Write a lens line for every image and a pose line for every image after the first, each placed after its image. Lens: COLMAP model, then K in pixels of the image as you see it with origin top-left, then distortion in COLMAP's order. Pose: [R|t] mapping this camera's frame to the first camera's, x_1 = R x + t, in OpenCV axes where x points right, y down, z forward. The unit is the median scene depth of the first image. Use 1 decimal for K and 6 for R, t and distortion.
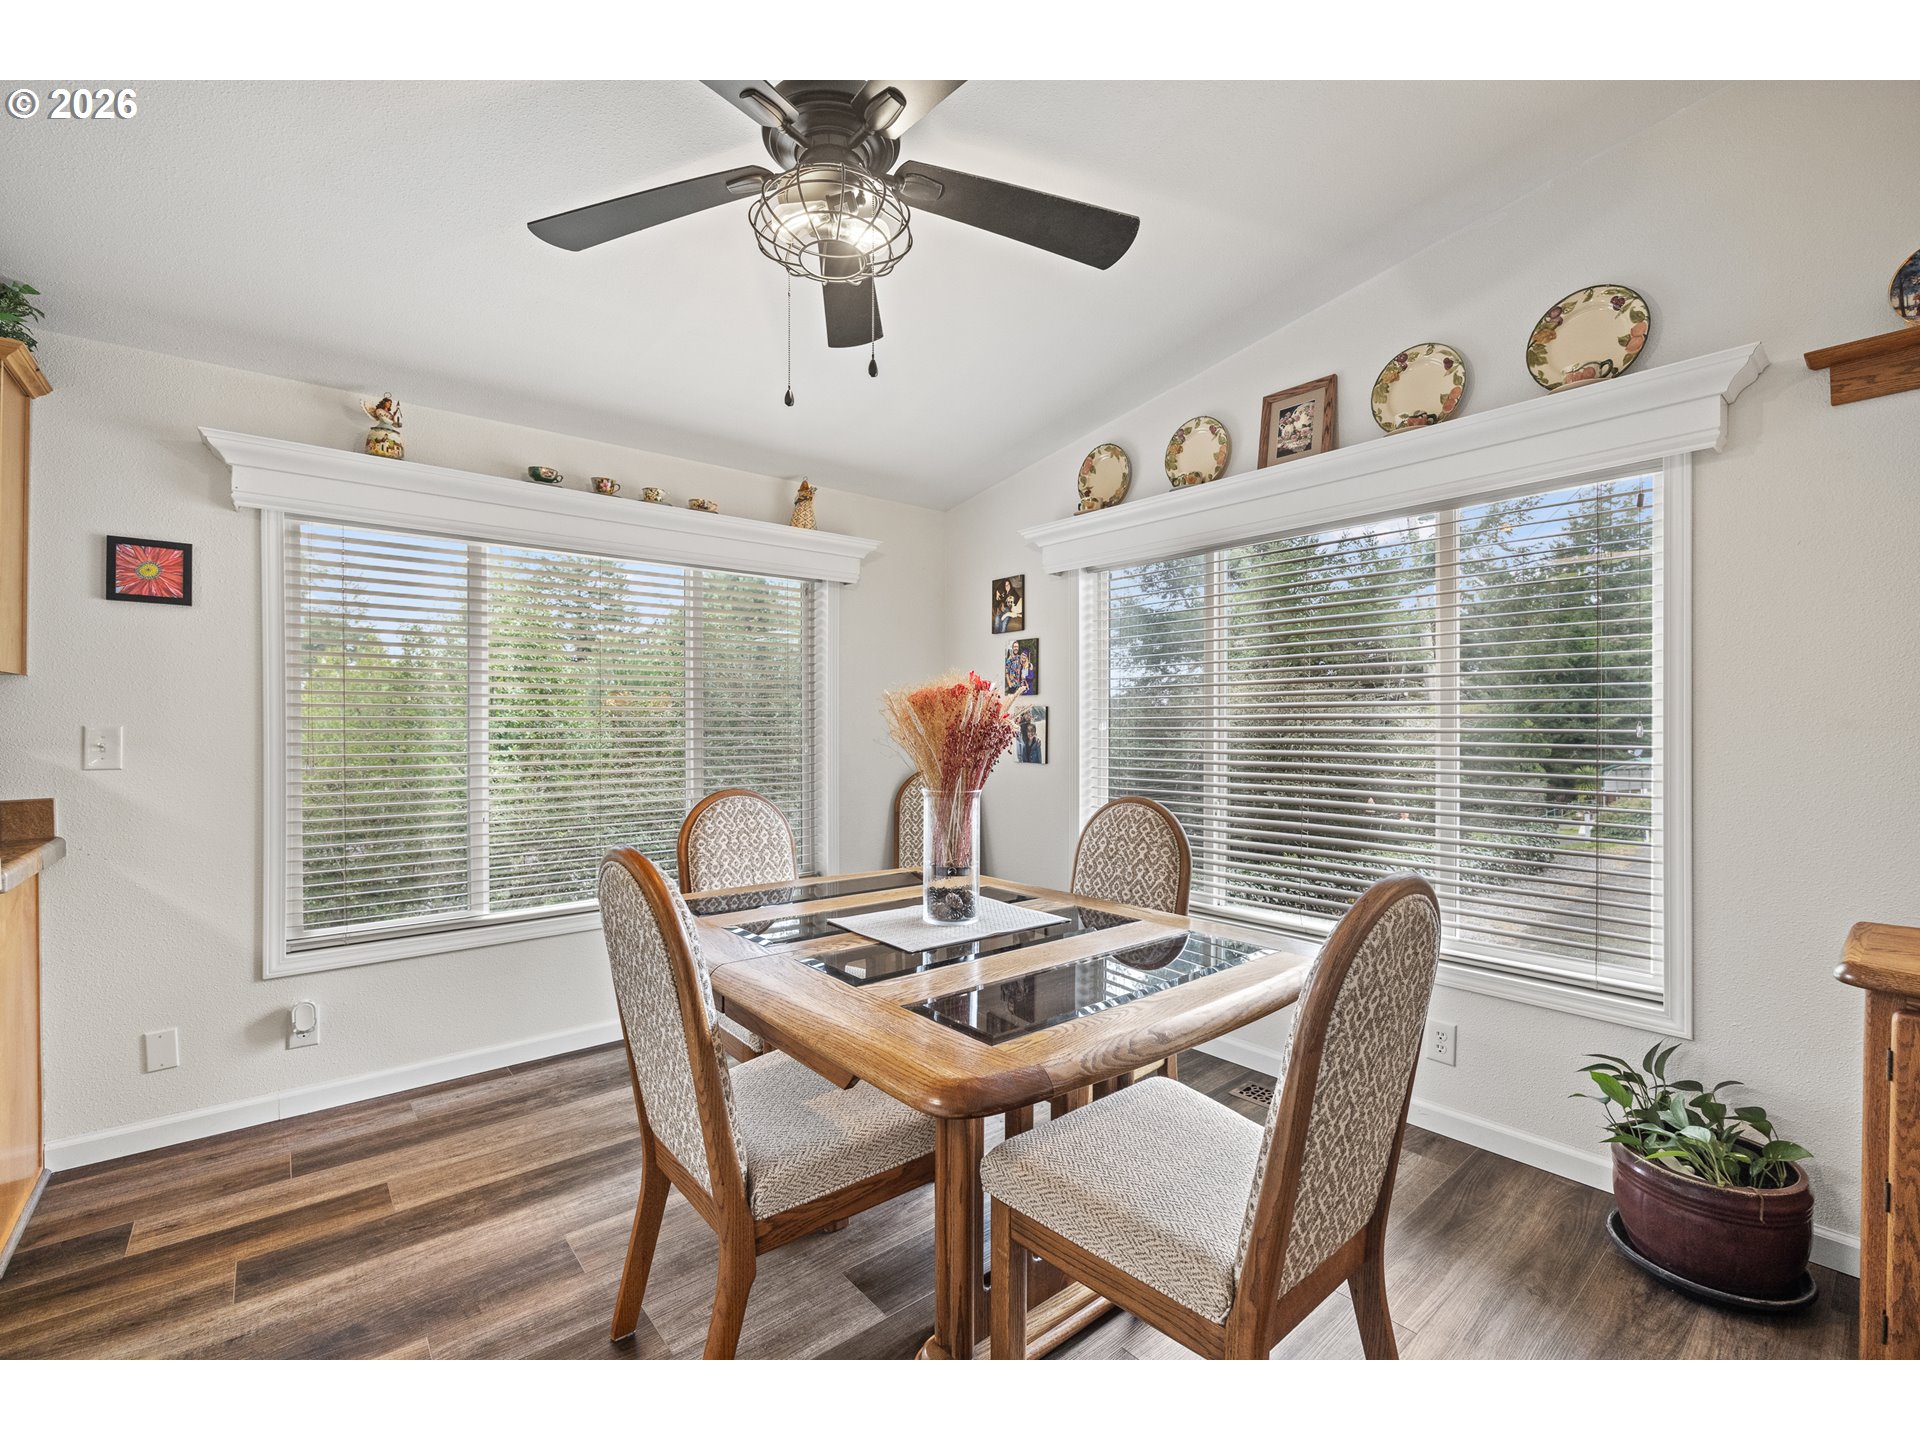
lens RADIAL K [[840.0, 0, 959.7], [0, 840.0, 726.0], [0, 0, 1]] dist [-0.005548, 0.000129]
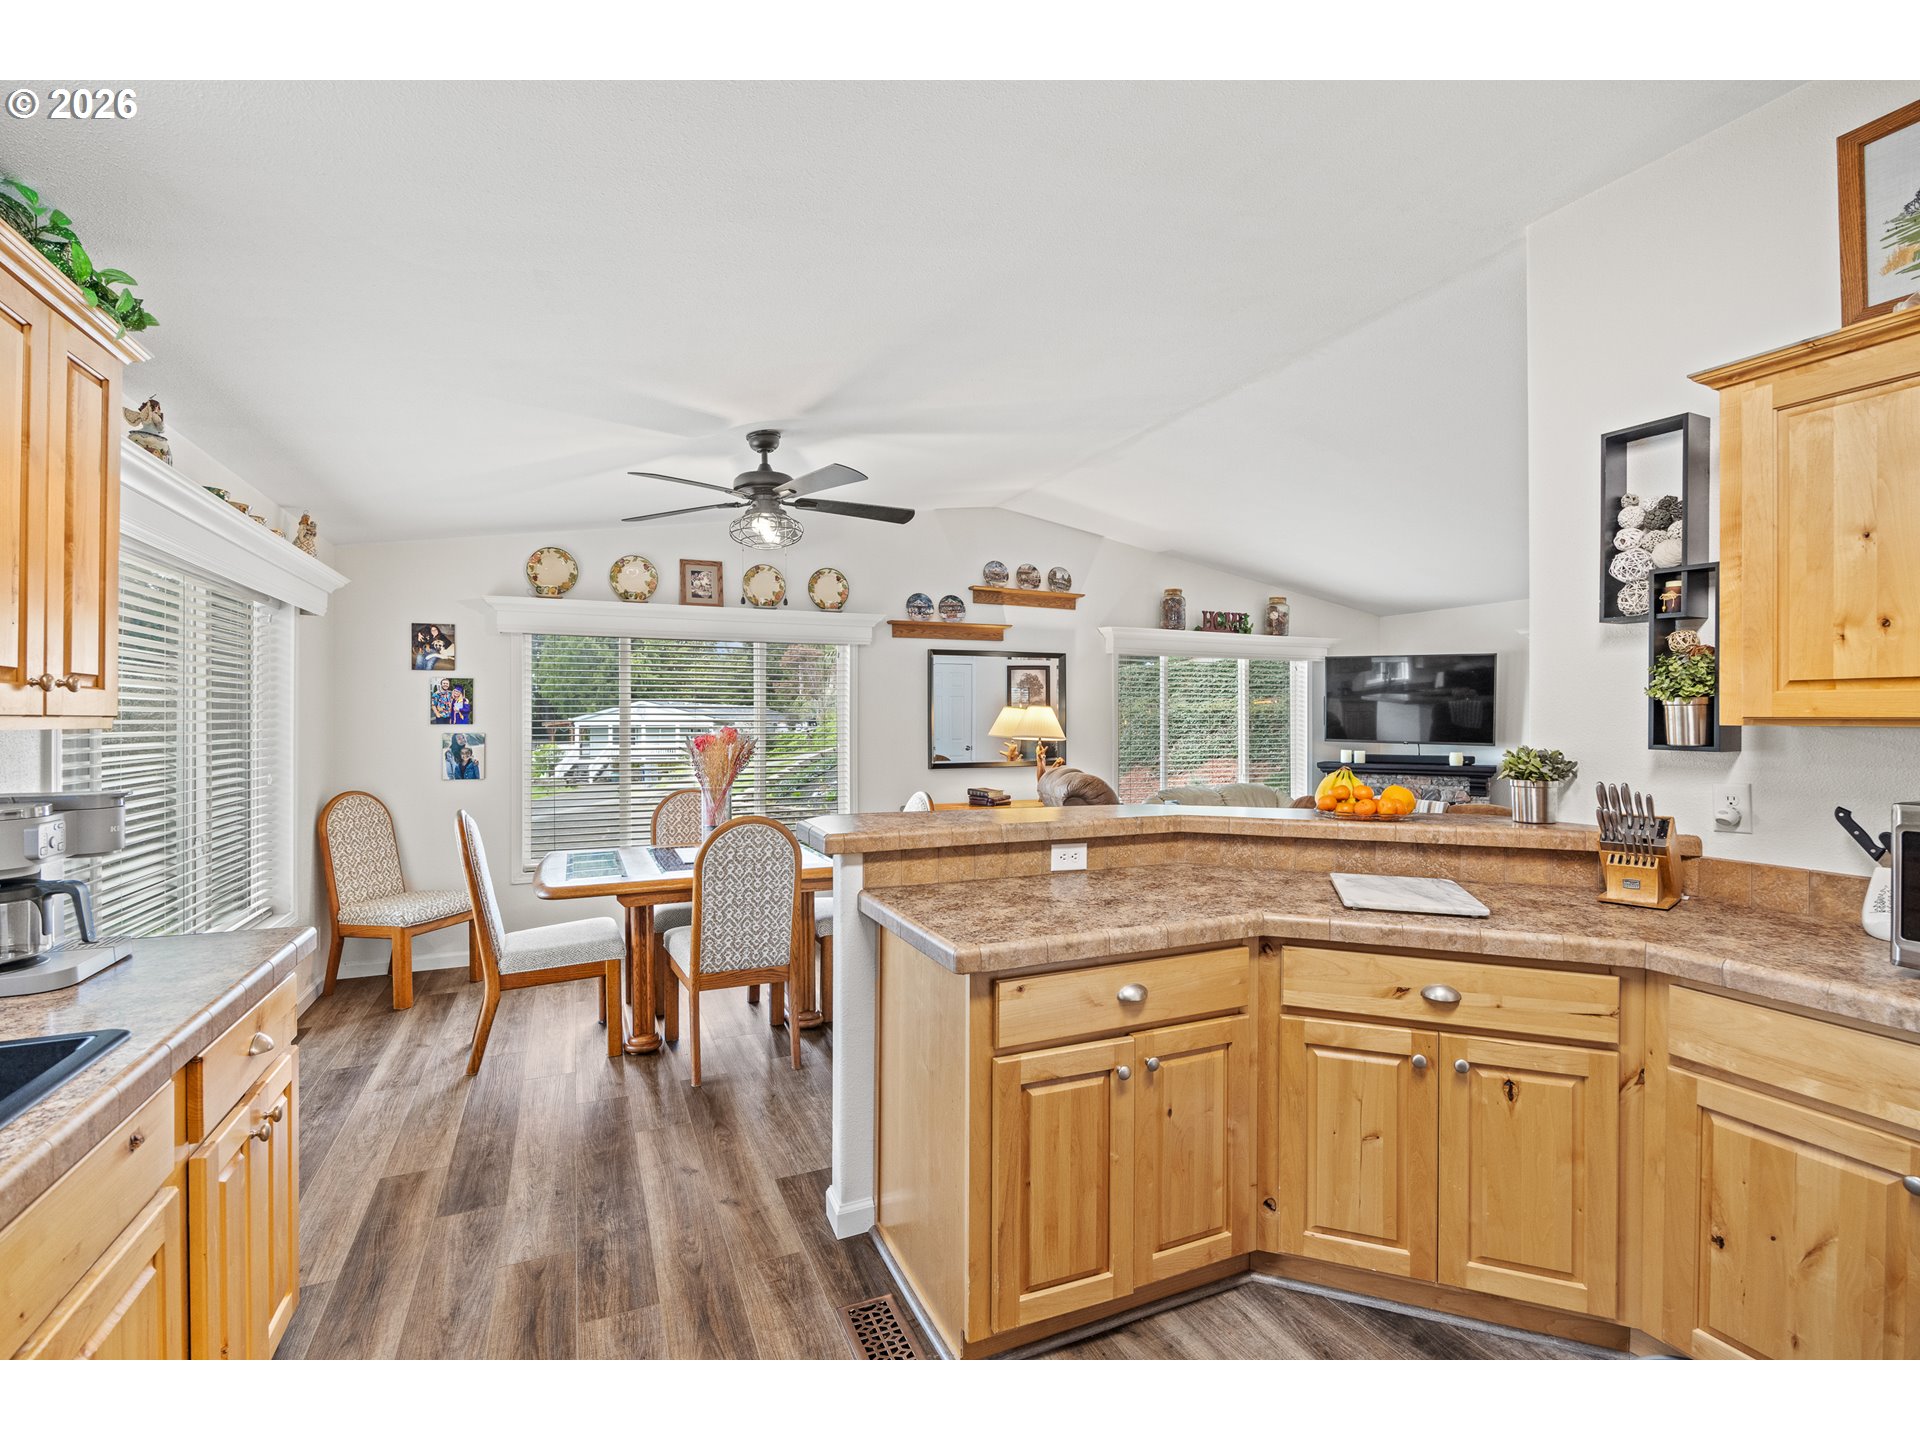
lens RADIAL K [[840.0, 0, 959.7], [0, 840.0, 726.0], [0, 0, 1]] dist [-0.005548, 0.000129]
pose [[0.275672, -0.004050, 0.961243, -0.894000], [0.000357, 0.999991, 0.004111, -0.039078], [-0.961252, -0.000791, 0.275671, -0.033739]]
